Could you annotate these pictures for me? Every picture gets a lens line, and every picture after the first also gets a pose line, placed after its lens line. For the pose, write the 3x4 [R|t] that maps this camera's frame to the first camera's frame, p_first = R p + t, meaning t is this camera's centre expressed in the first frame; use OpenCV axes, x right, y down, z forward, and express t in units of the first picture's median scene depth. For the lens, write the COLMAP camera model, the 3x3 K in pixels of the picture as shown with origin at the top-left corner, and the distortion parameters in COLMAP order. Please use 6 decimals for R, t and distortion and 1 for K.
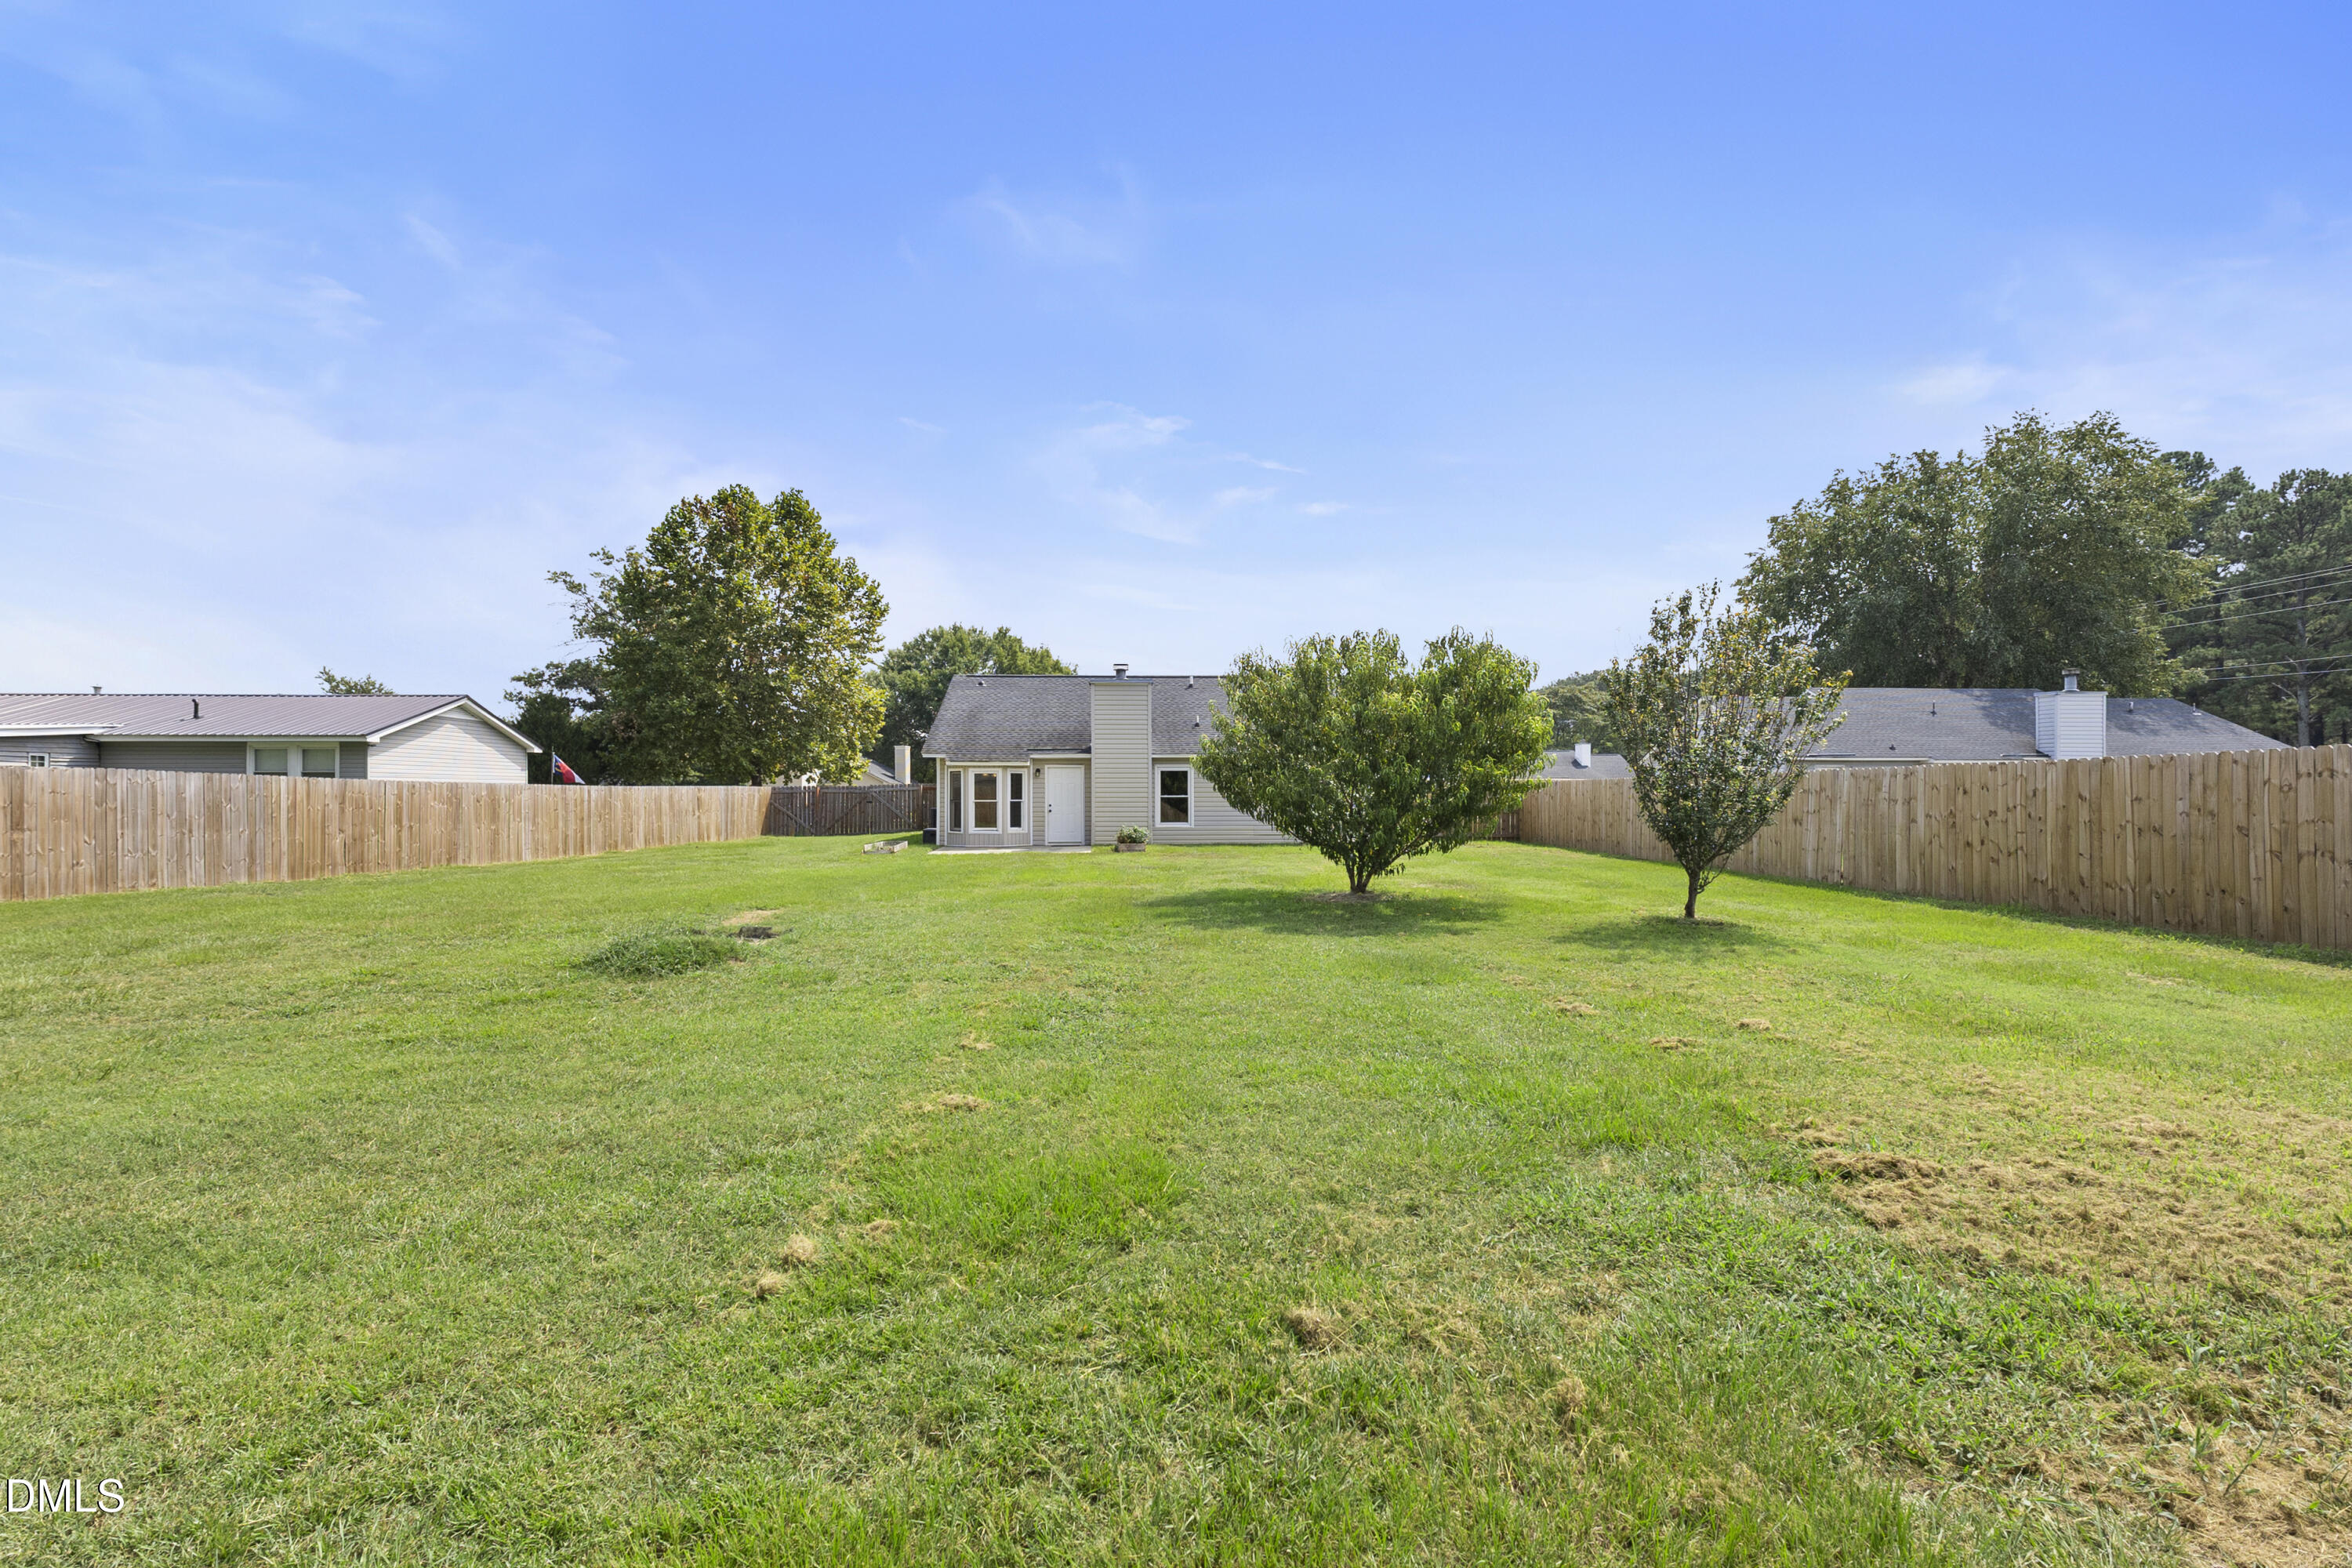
lens RADIAL K [[1044.0, 0, 1186.0], [0, 1044.0, 768.0], [0, 0, 1]] dist [-0.005317, 0.001774]
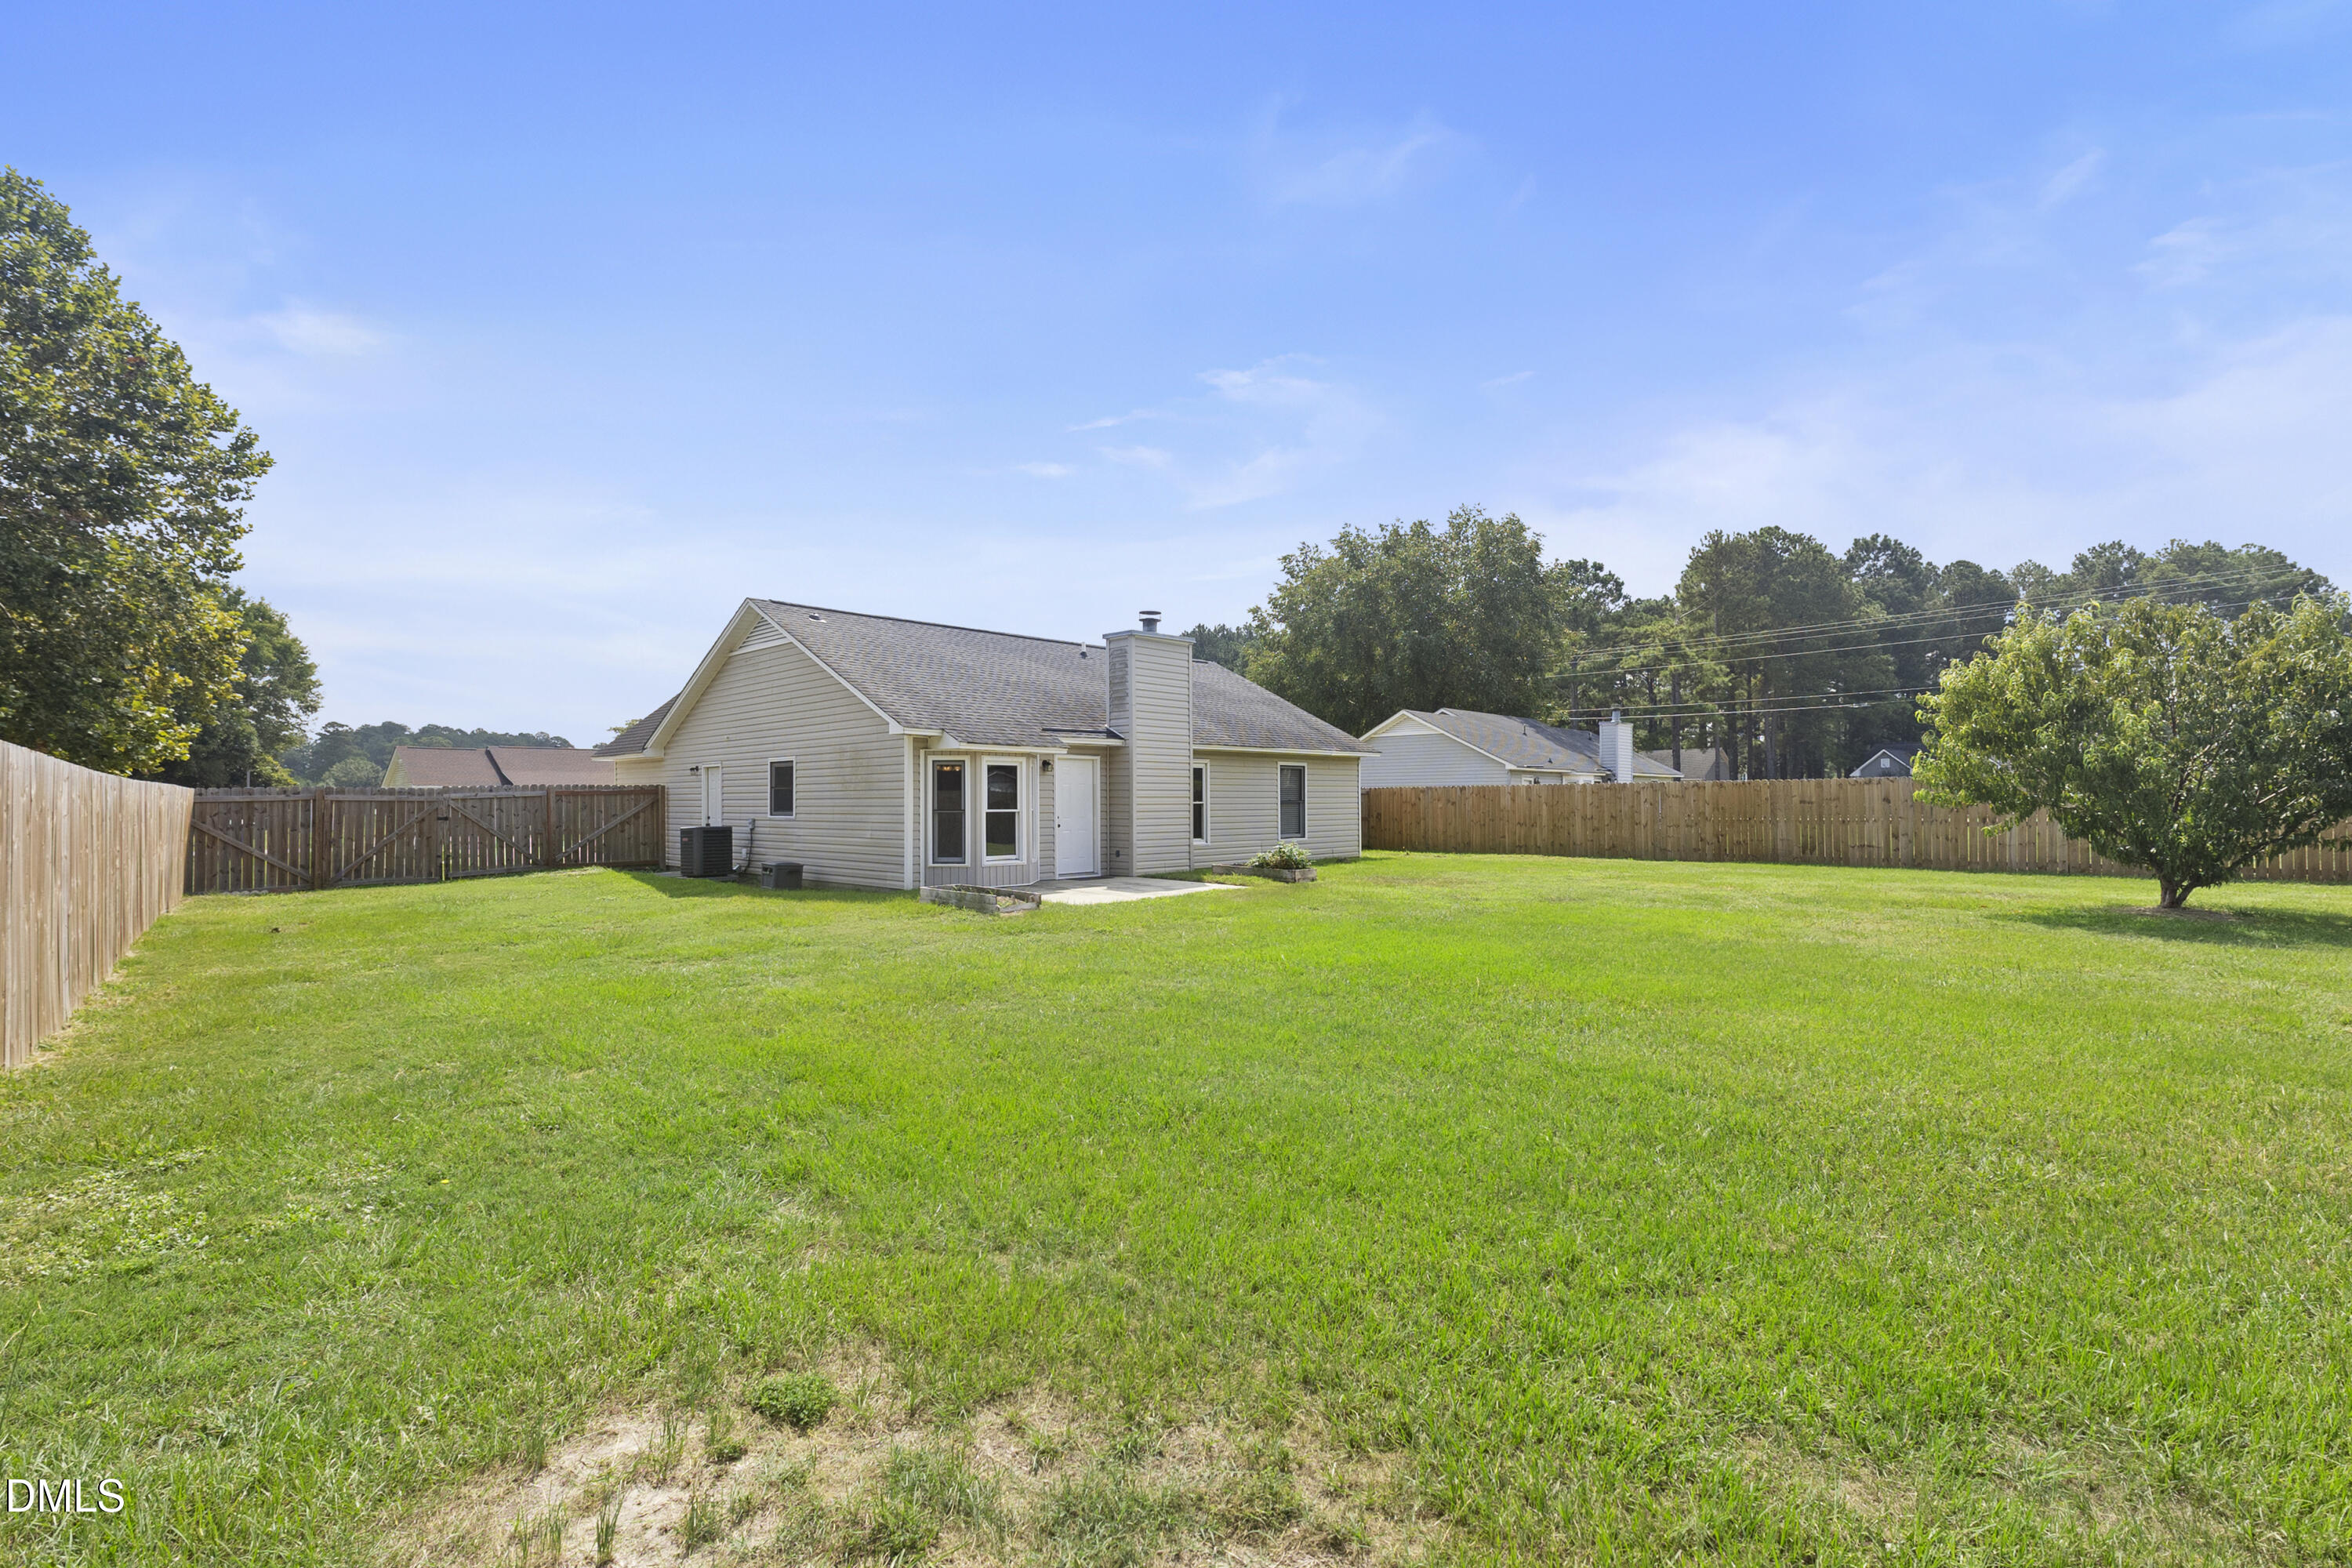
lens RADIAL K [[1044.0, 0, 1173.5], [0, 1044.0, 816.7], [0, 0, 1]] dist [-0.005317, 0.001774]
pose [[0.736273, -0.011500, 0.676587, -0.515522], [-0.011669, 0.999491, 0.029687, 0.015212], [-0.676584, -0.029752, 0.735764, 0.481078]]
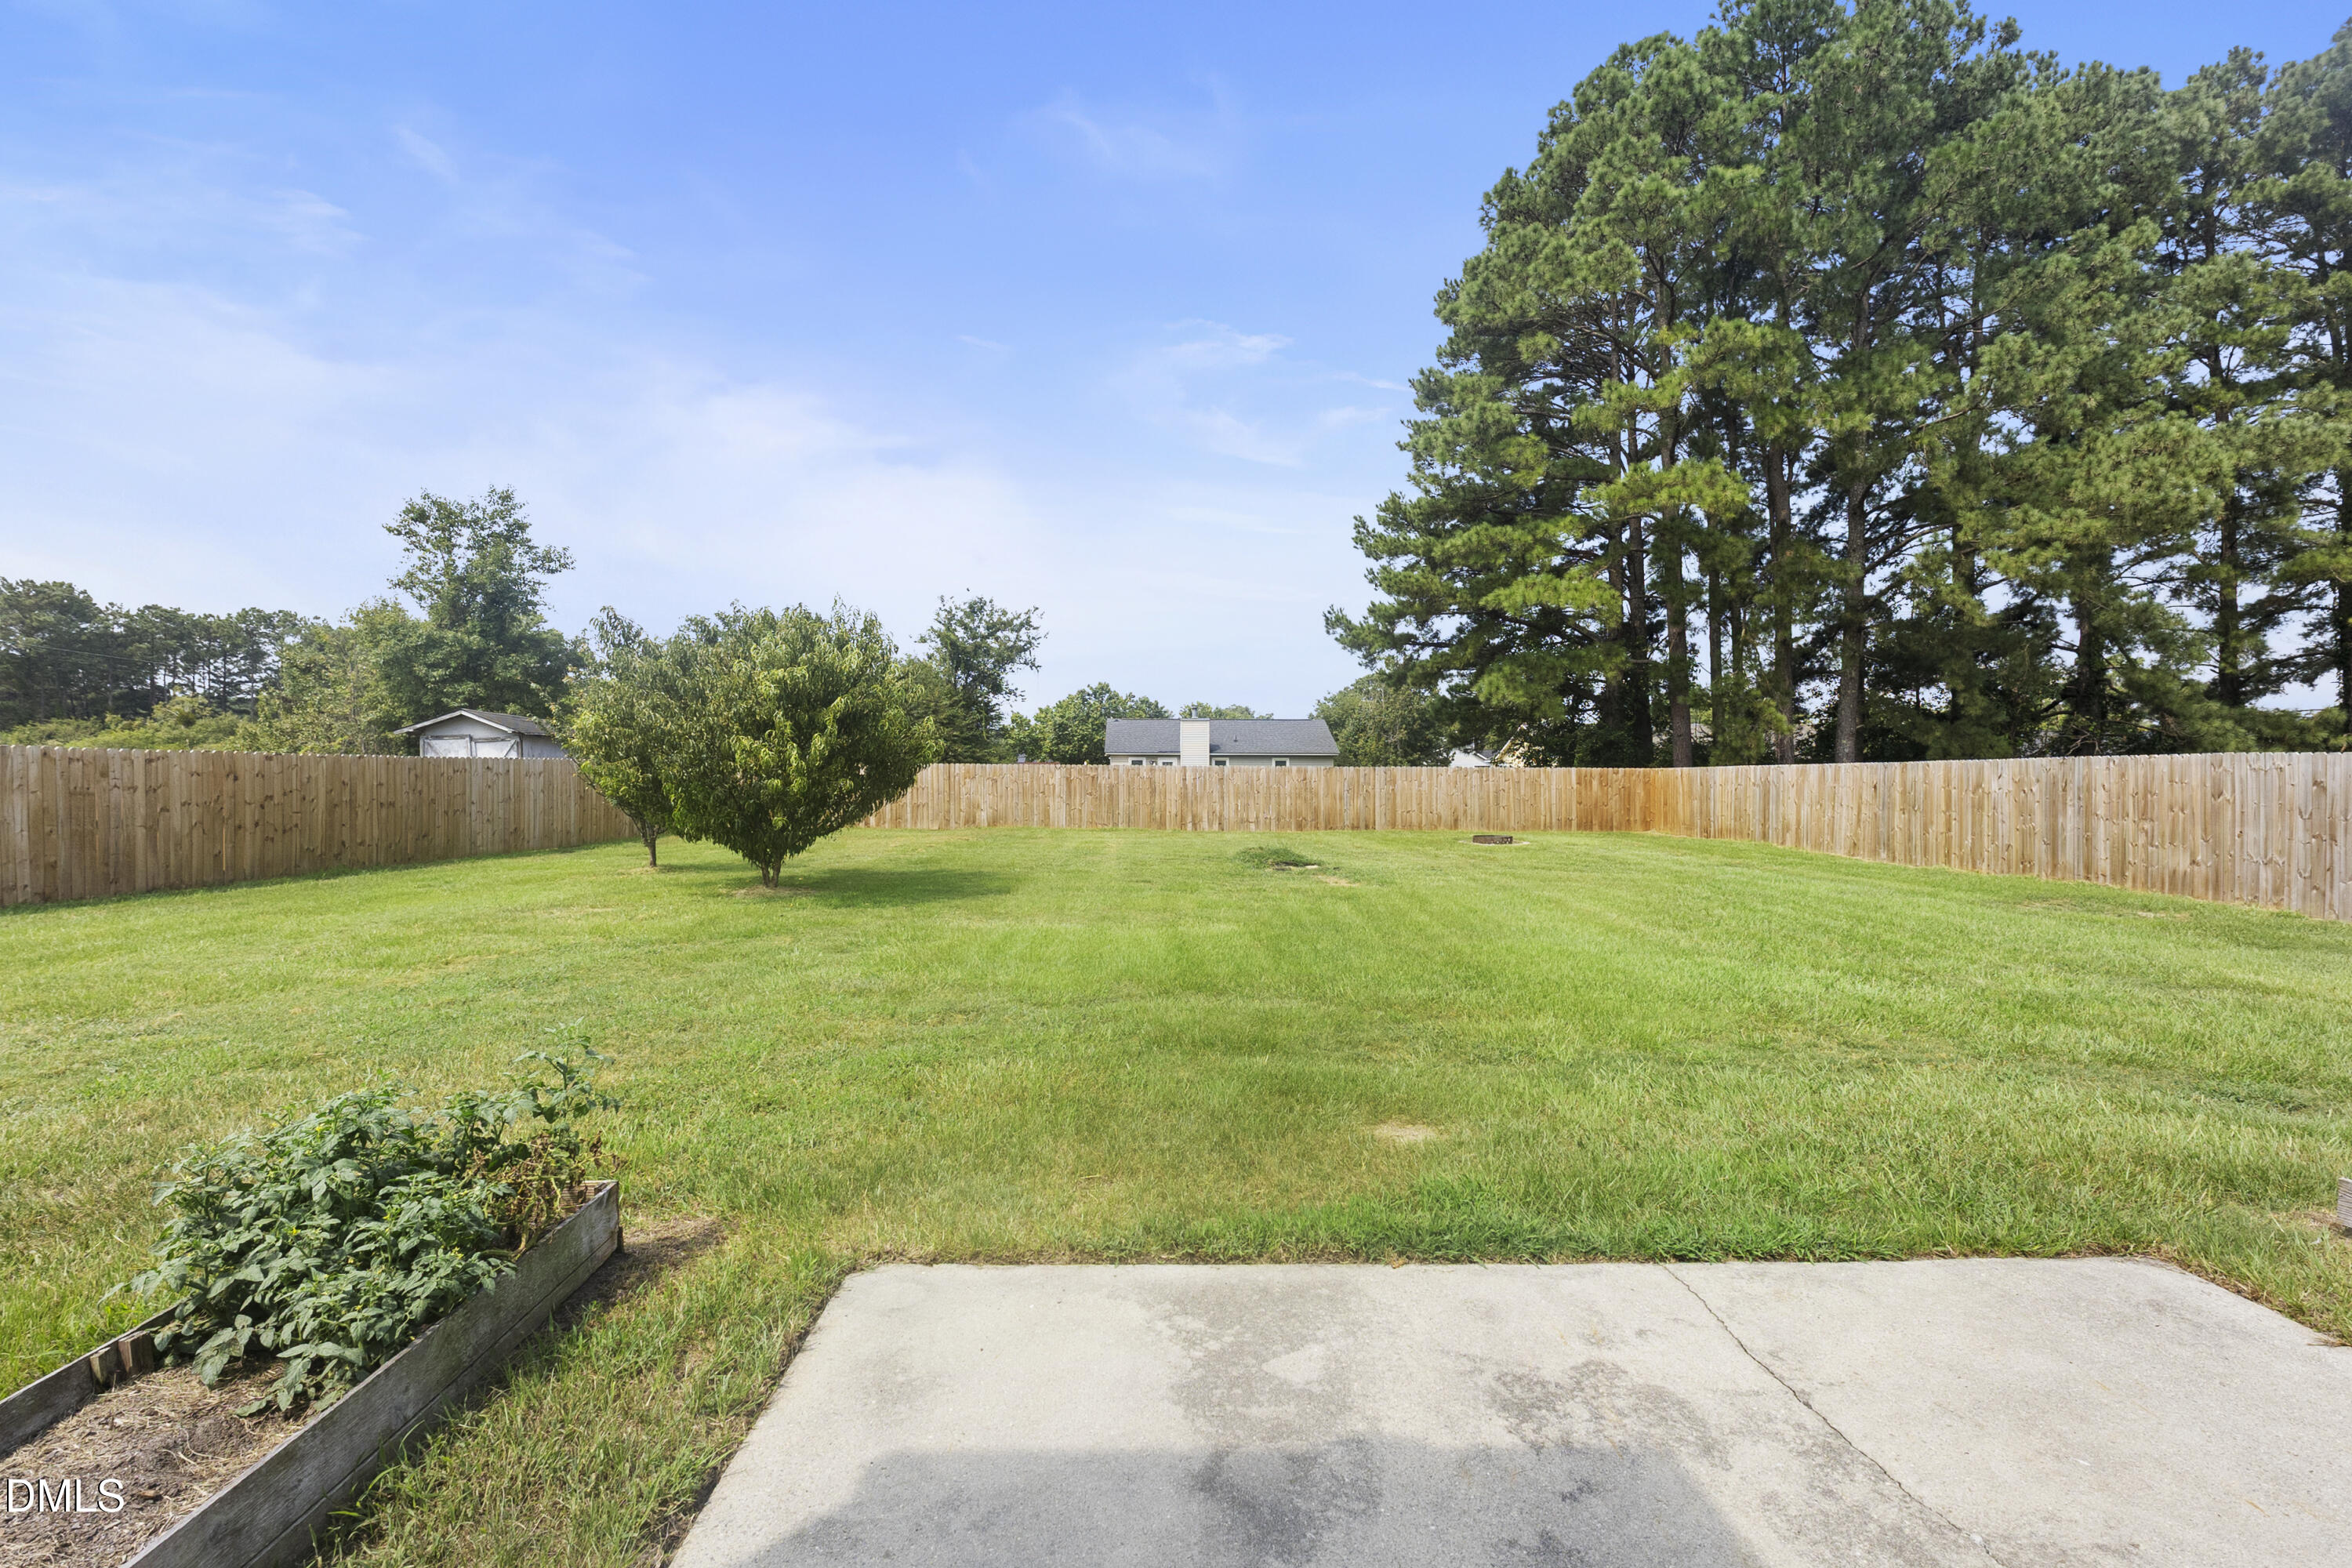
lens RADIAL K [[1044.0, 0, 1174.9], [0, 1044.0, 784.4], [0, 0, 1]] dist [-0.005317, 0.001774]
pose [[-0.999536, 0.000096, 0.030451, -0.122167], [-0.000556, 0.999771, -0.021388, 0.024281], [-0.030446, -0.021395, -0.999307, 0.977823]]
